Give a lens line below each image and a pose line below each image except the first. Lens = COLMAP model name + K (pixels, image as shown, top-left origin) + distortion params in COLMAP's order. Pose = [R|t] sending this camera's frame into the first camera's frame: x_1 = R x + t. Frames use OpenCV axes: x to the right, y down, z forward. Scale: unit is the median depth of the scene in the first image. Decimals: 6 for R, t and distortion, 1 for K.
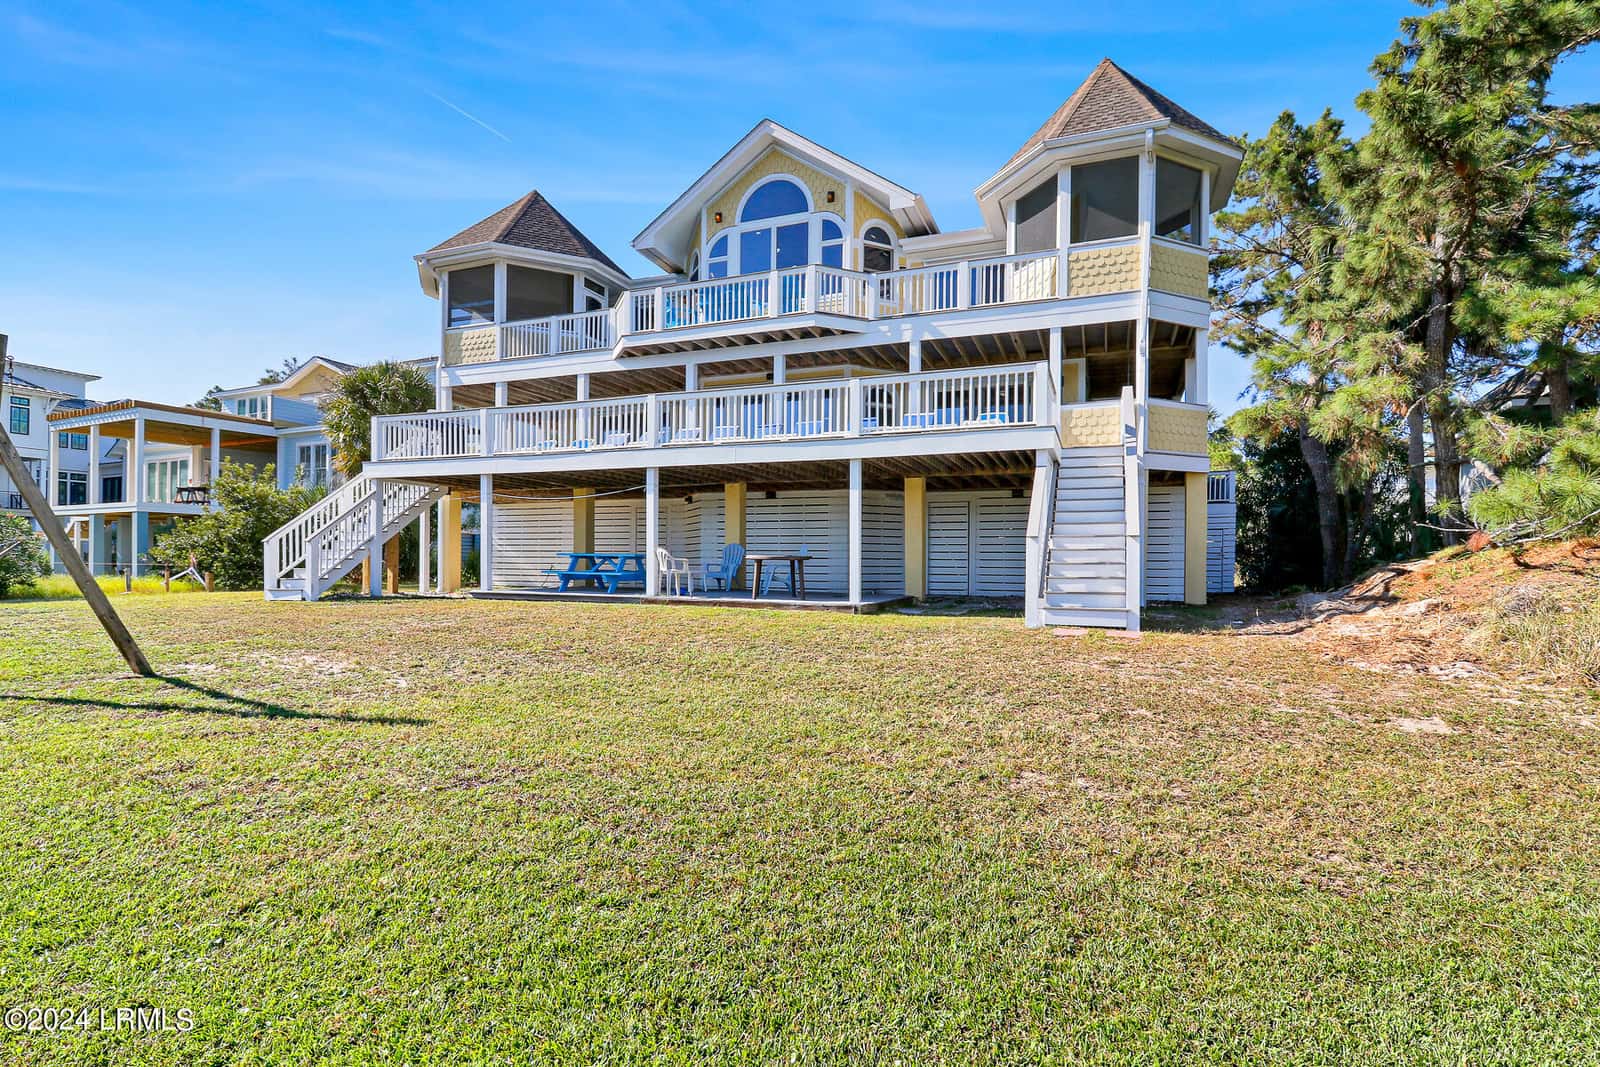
lens RADIAL K [[765.4, 0, 805.6], [0, 765.4, 561.2], [0, 0, 1]] dist [-0.000264, -0.000044]
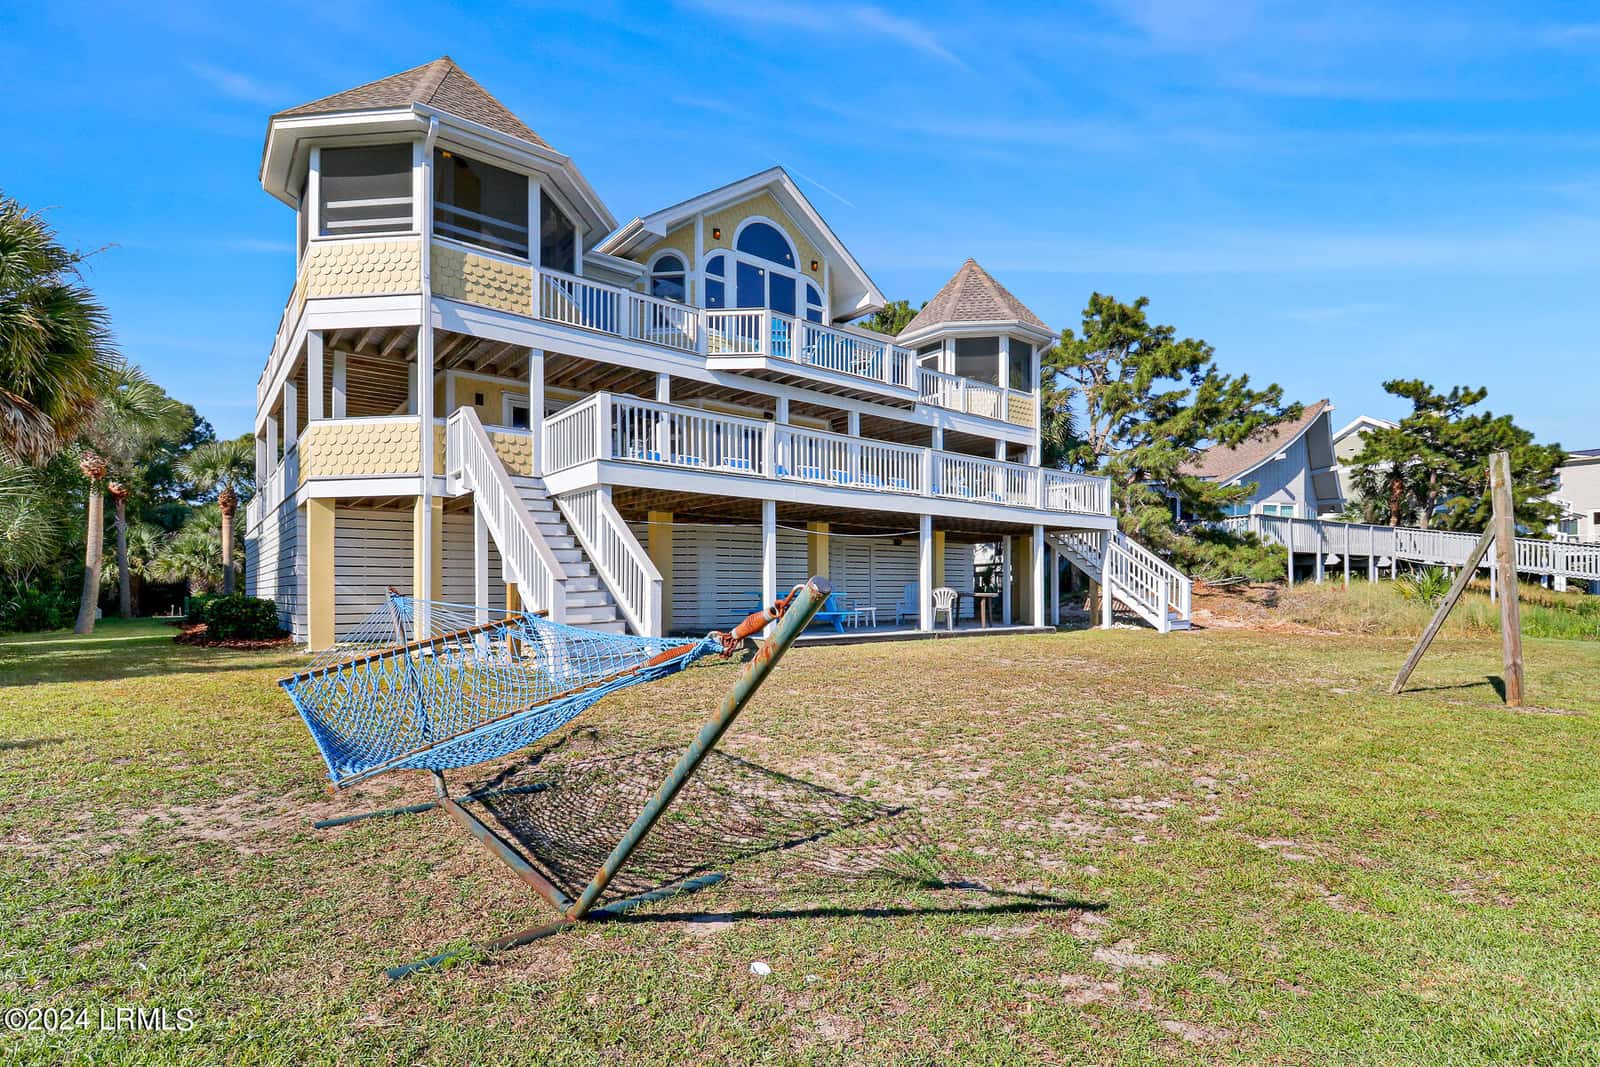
lens RADIAL K [[775.5, 0, 801.7], [0, 775.5, 582.5], [0, 0, 1]] dist [0.017923, -0.000080]
pose [[0.500767, -0.003392, 0.865575, -0.949124], [-0.000388, 0.999991, 0.004144, -0.022145], [-0.865582, -0.002411, 0.500762, 0.449484]]
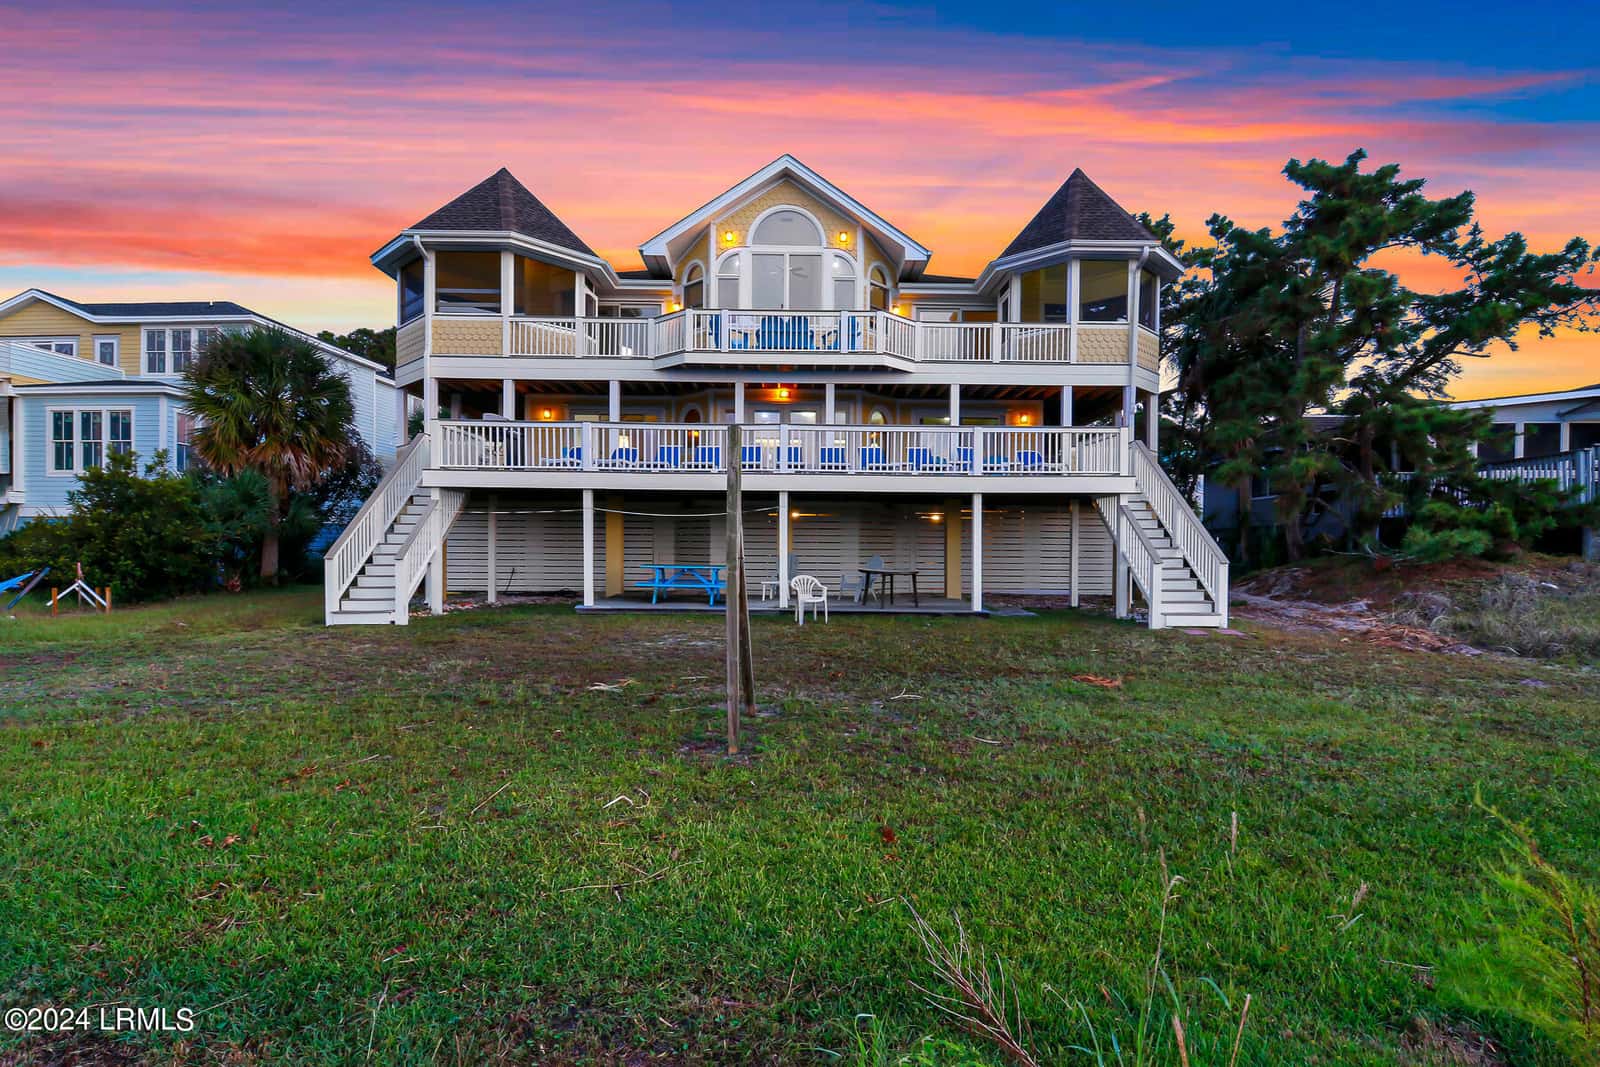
lens RADIAL K [[776.9, 0, 802.3], [0, 776.9, 555.6], [0, 0, 1]] dist [0.000487, 0.000123]
pose [[0.926630, -0.010203, 0.375835, -0.448168], [-0.000407, 0.999604, 0.028140, -0.045673], [-0.375973, -0.026228, 0.926259, -0.031277]]
